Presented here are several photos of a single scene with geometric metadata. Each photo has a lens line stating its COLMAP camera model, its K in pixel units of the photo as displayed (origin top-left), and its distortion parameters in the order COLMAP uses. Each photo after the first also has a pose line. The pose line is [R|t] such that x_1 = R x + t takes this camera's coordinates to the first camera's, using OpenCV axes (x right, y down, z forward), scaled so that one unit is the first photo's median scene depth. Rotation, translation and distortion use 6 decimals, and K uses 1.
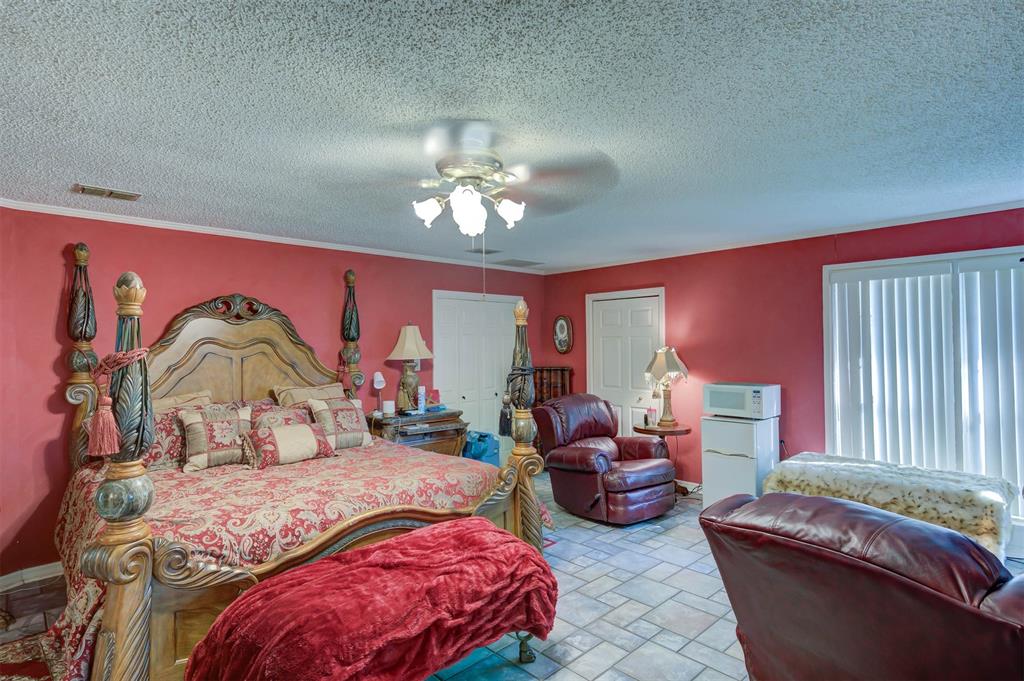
lens RADIAL K [[527.1, 0, 512.0], [0, 527.1, 340.5], [0, 0, 1]] dist [-0.001326, -0.000534]
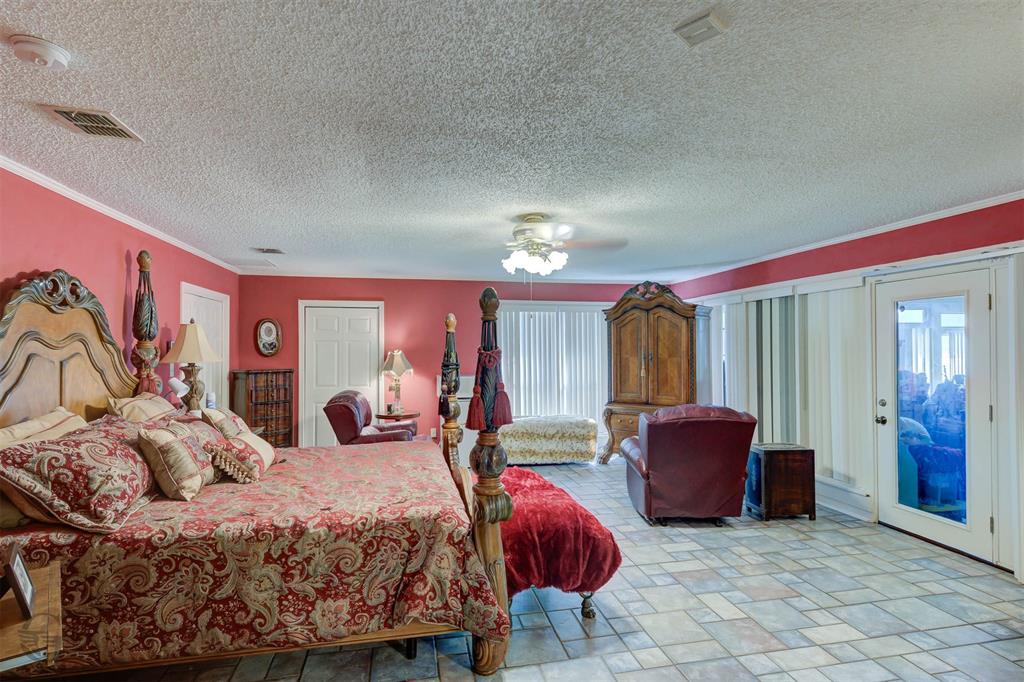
lens RADIAL K [[527.1, 0, 512.0], [0, 527.1, 341.0], [0, 0, 1]] dist [-0.001326, -0.000534]
pose [[0.524338, 0.020314, 0.851268, -0.572715], [-0.009981, 0.999793, -0.017711, 0.009749], [-0.851452, 0.000790, 0.524432, 0.090218]]
